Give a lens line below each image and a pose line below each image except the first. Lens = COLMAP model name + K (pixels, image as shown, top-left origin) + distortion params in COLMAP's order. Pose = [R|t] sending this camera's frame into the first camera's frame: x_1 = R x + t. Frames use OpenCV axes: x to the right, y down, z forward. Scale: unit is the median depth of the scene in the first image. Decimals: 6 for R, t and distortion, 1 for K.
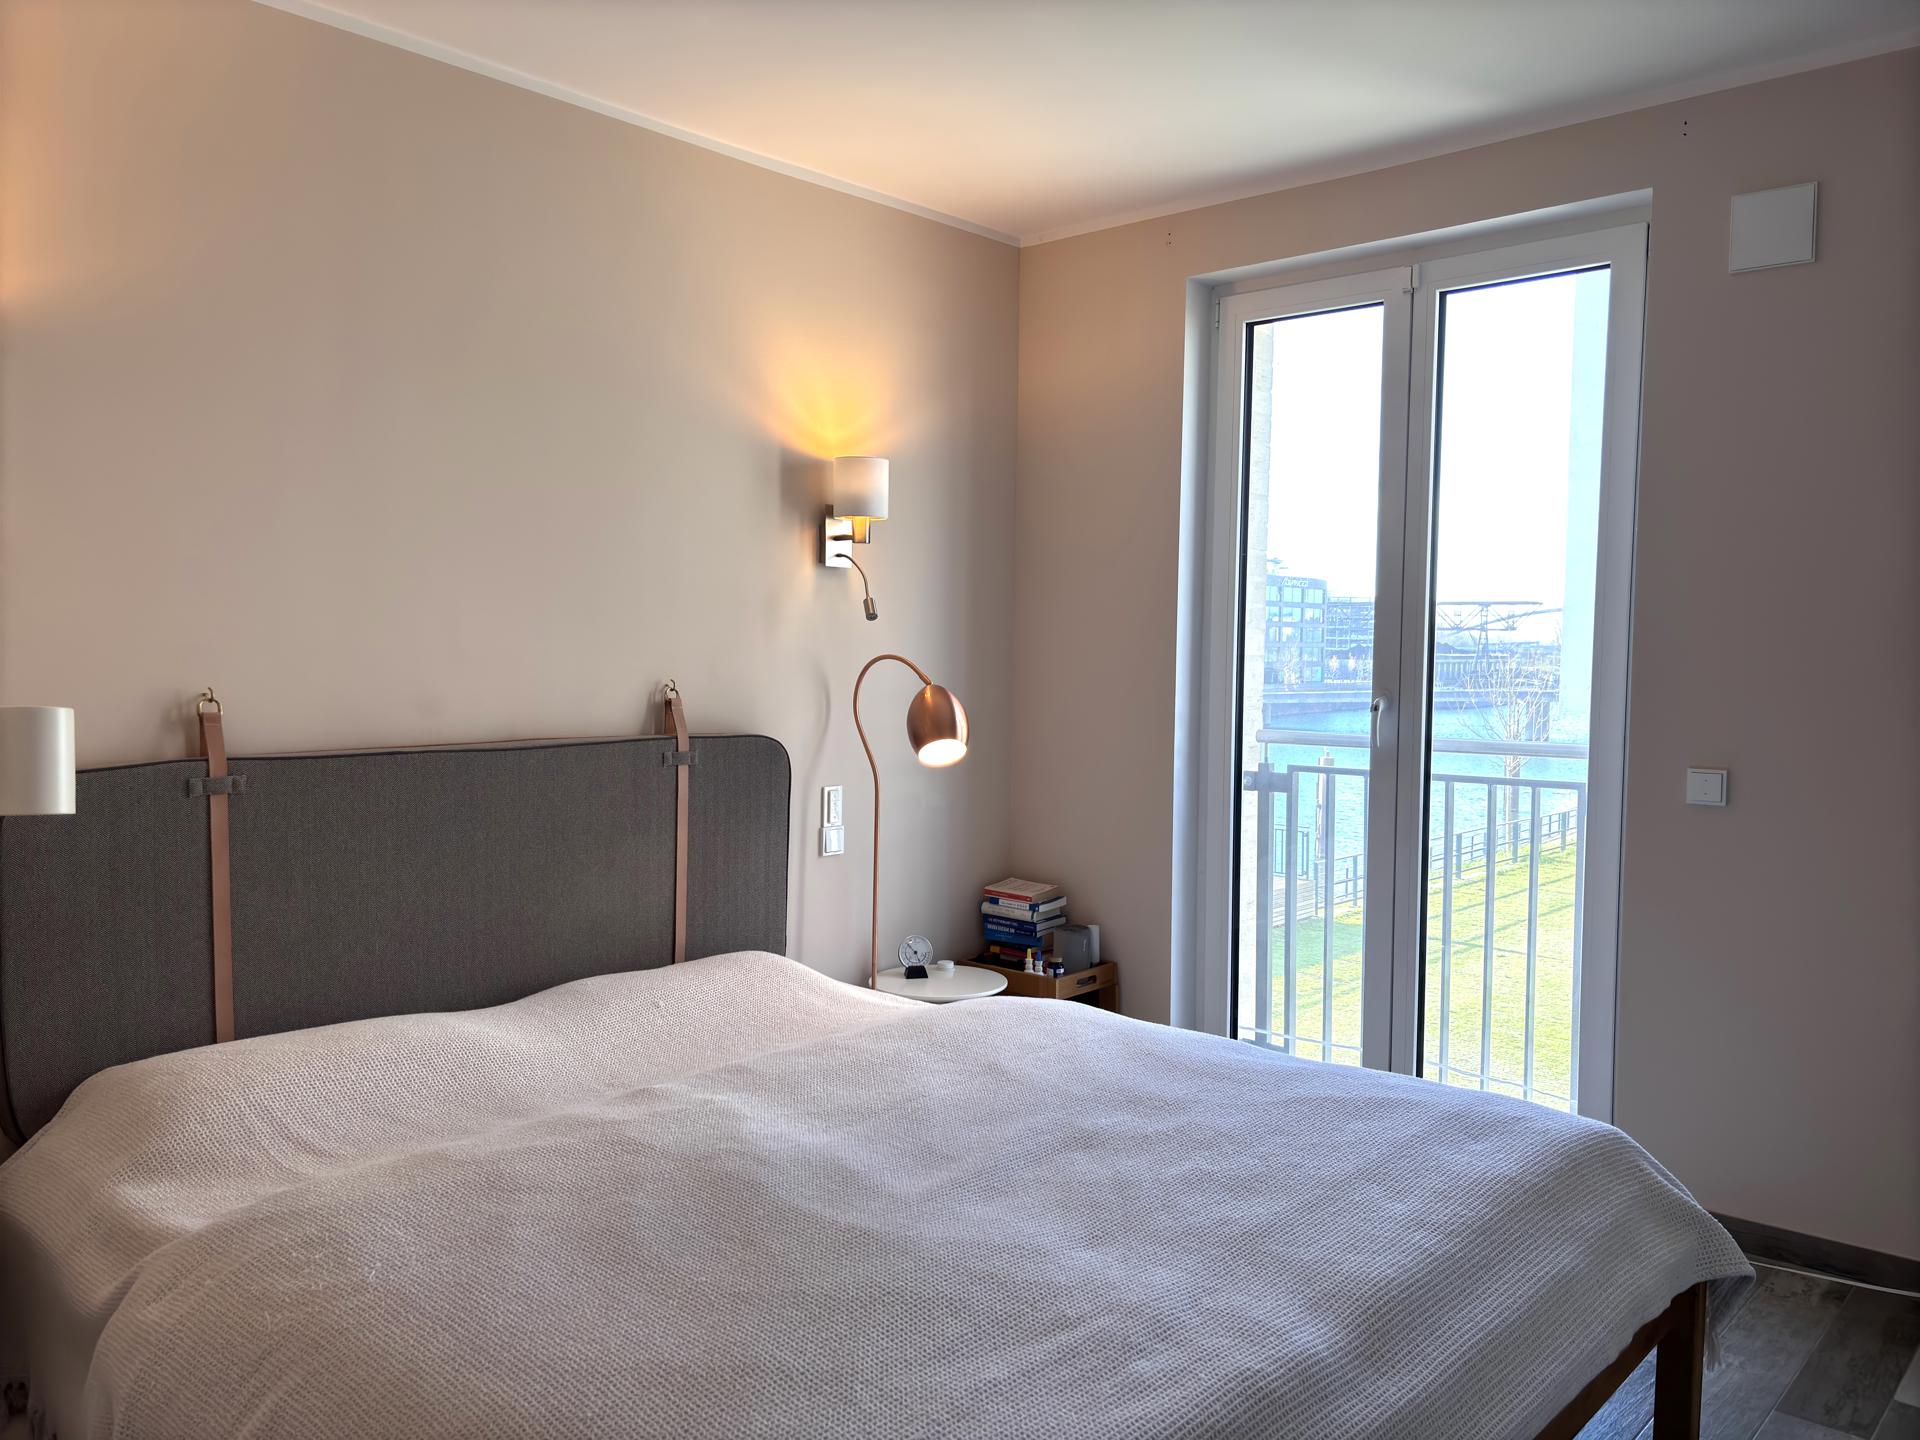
lens RADIAL K [[1455.6, 0, 963.6], [0, 1455.6, 730.7], [0, 0, 1]] dist [0.069433, -0.010823]
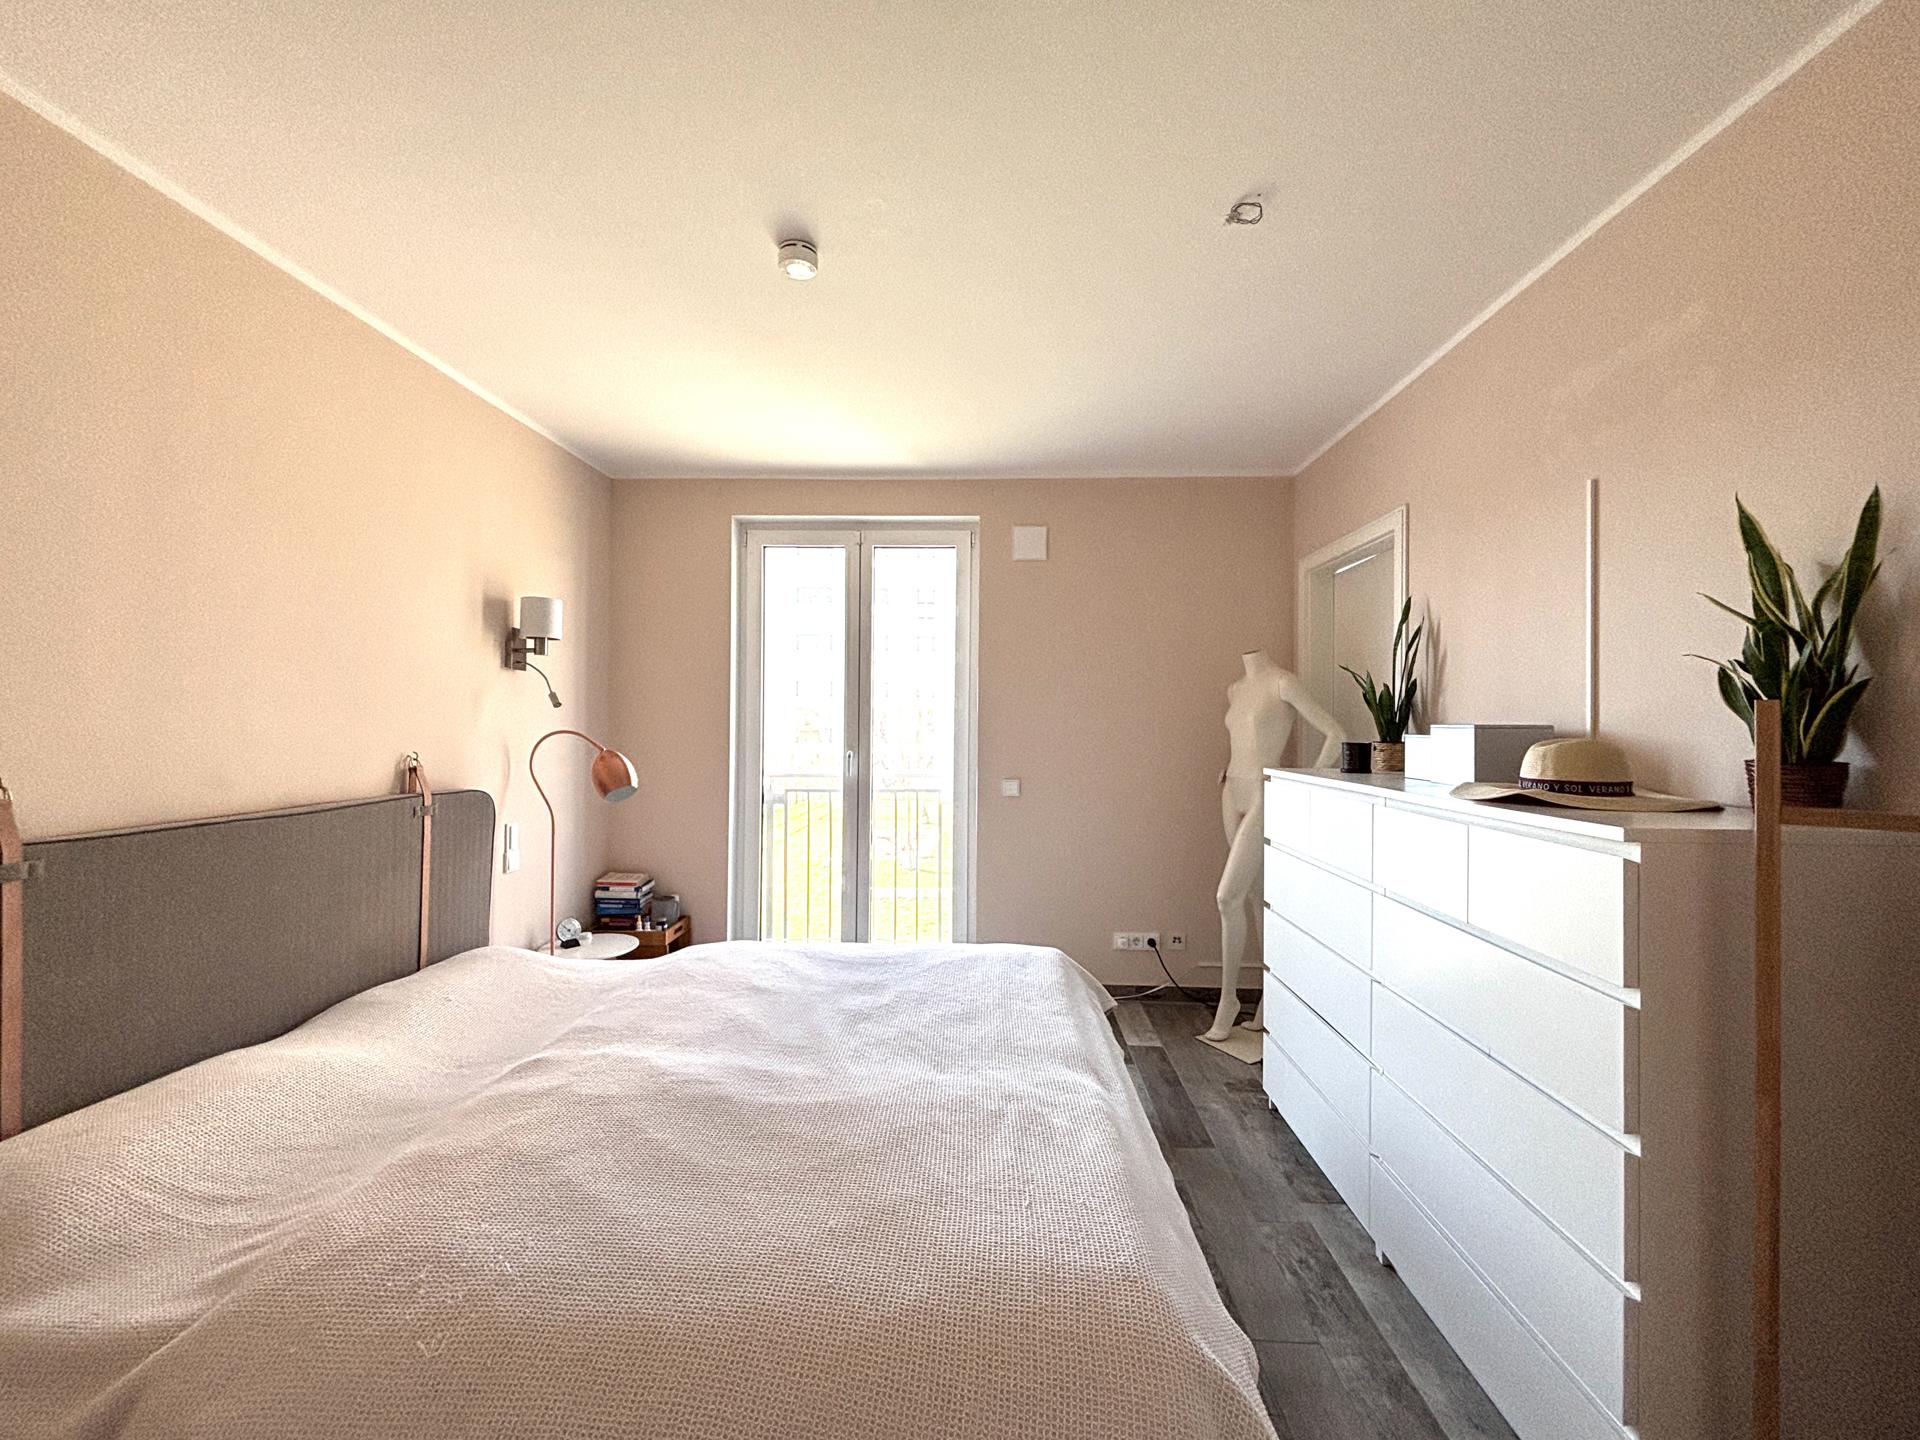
lens RADIAL K [[776.6, 0, 958.8], [0, 776.6, 721.3], [0, 0, 1]] dist [0.018931, 0.000381]
pose [[0.778386, -0.003100, 0.627778, -0.263479], [0.040298, 0.998172, -0.045036, -0.010944], [-0.626491, 0.060354, 0.777089, 0.136748]]
